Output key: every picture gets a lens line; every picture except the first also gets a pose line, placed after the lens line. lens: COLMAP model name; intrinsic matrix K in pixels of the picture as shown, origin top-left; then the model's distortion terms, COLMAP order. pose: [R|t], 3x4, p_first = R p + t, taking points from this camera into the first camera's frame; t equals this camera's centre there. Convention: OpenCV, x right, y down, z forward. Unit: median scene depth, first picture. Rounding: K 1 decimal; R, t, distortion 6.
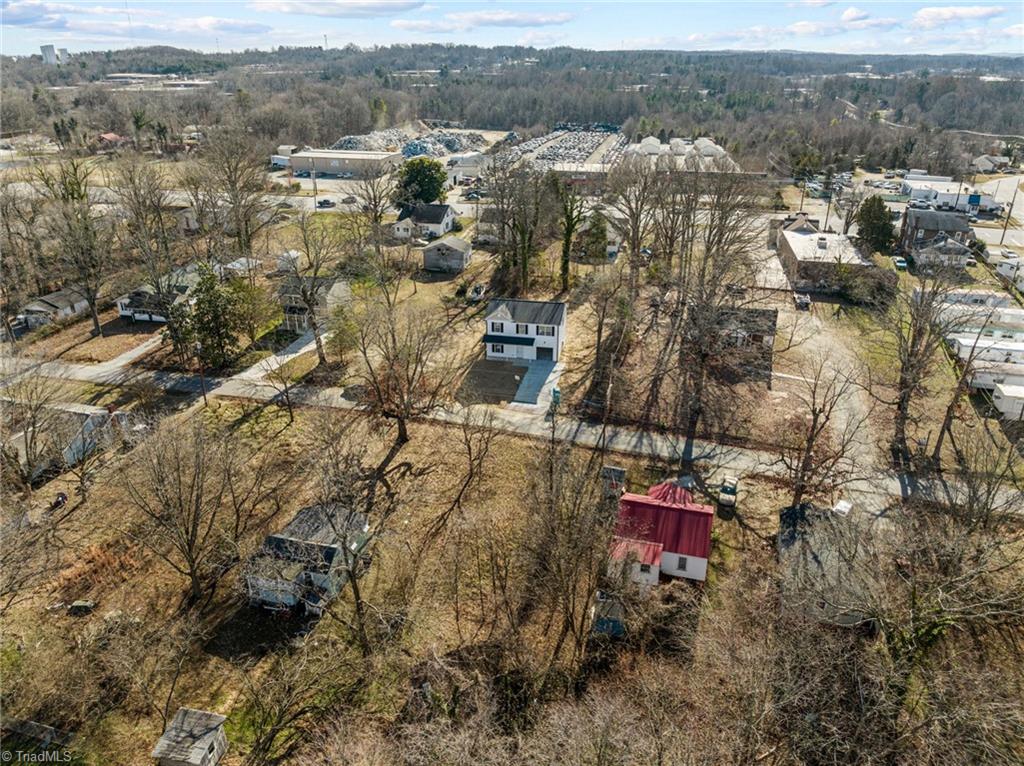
lens RADIAL K [[727.3, 0, 519.5], [0, 727.3, 381.8], [0, 0, 1]] dist [-0.053313, 0.030758]
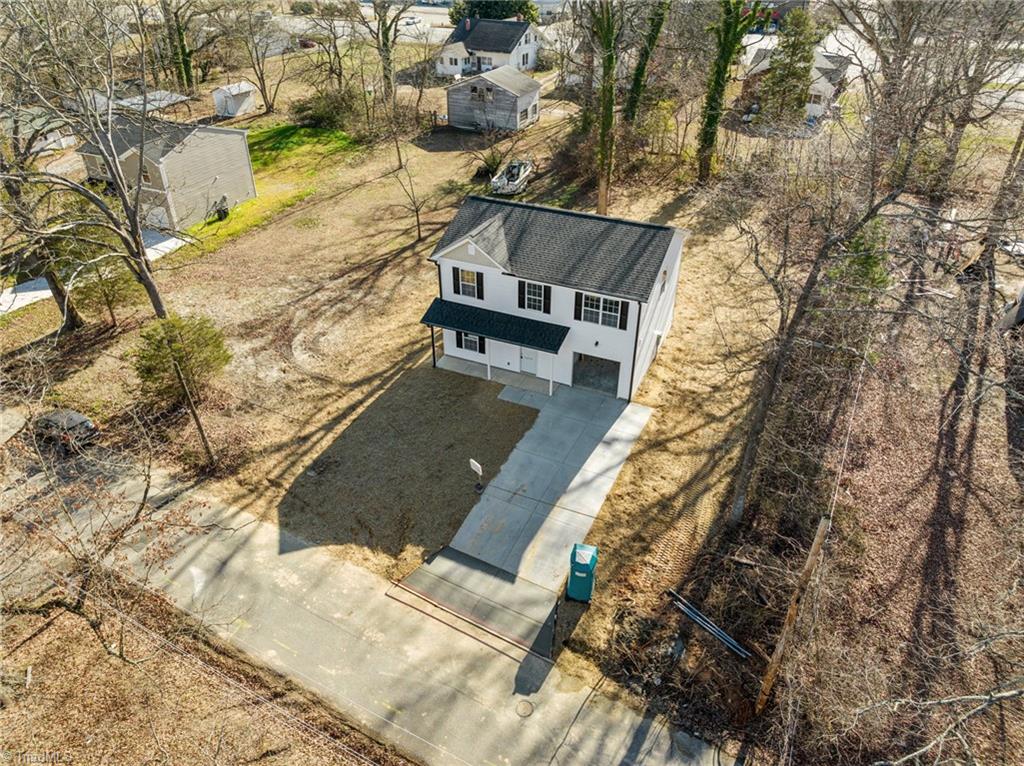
lens RADIAL K [[727.3, 0, 519.5], [0, 727.3, 381.8], [0, 0, 1]] dist [-0.053313, 0.030758]
pose [[0.975715, 0.125585, -0.179466, 0.053697], [-0.096278, 0.981817, 0.163605, -0.076123], [0.196749, -0.142354, 0.970065, 0.573953]]
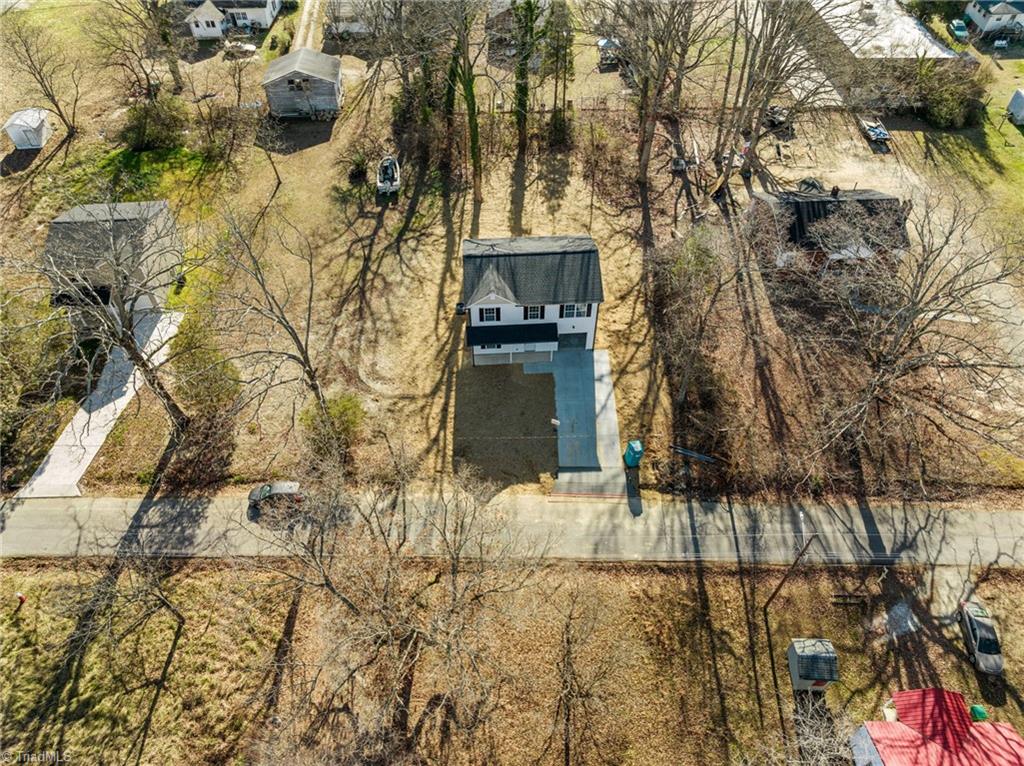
lens RADIAL K [[727.3, 0, 519.5], [0, 727.3, 381.8], [0, 0, 1]] dist [-0.053313, 0.030758]
pose [[0.964333, -0.196409, 0.177444, -0.102744], [0.110108, 0.907280, 0.405856, -0.220147], [-0.240705, -0.371842, 0.896546, 0.407451]]
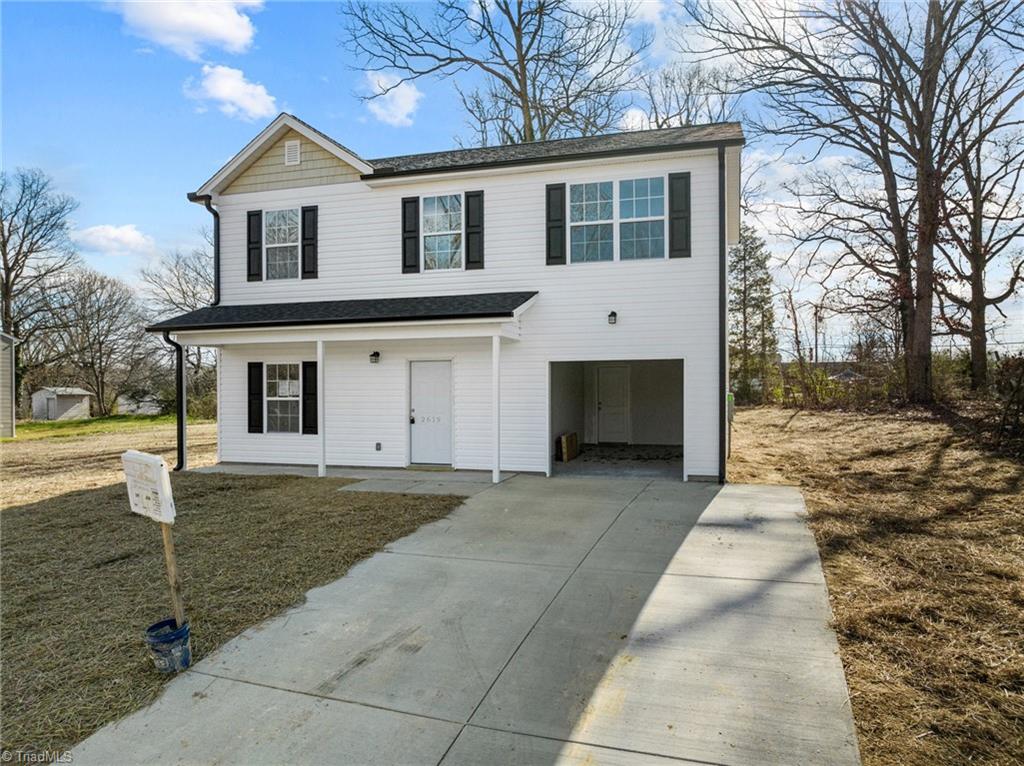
lens RADIAL K [[783.2, 0, 512.0], [0, 783.2, 383.0], [0, 0, 1]] dist [-0.046439, 0.042314]
pose [[0.992876, -0.007458, -0.118919, 0.028714], [-0.041738, 0.913035, -0.405740, 0.009541], [0.111603, 0.407812, 0.906219, 0.760652]]
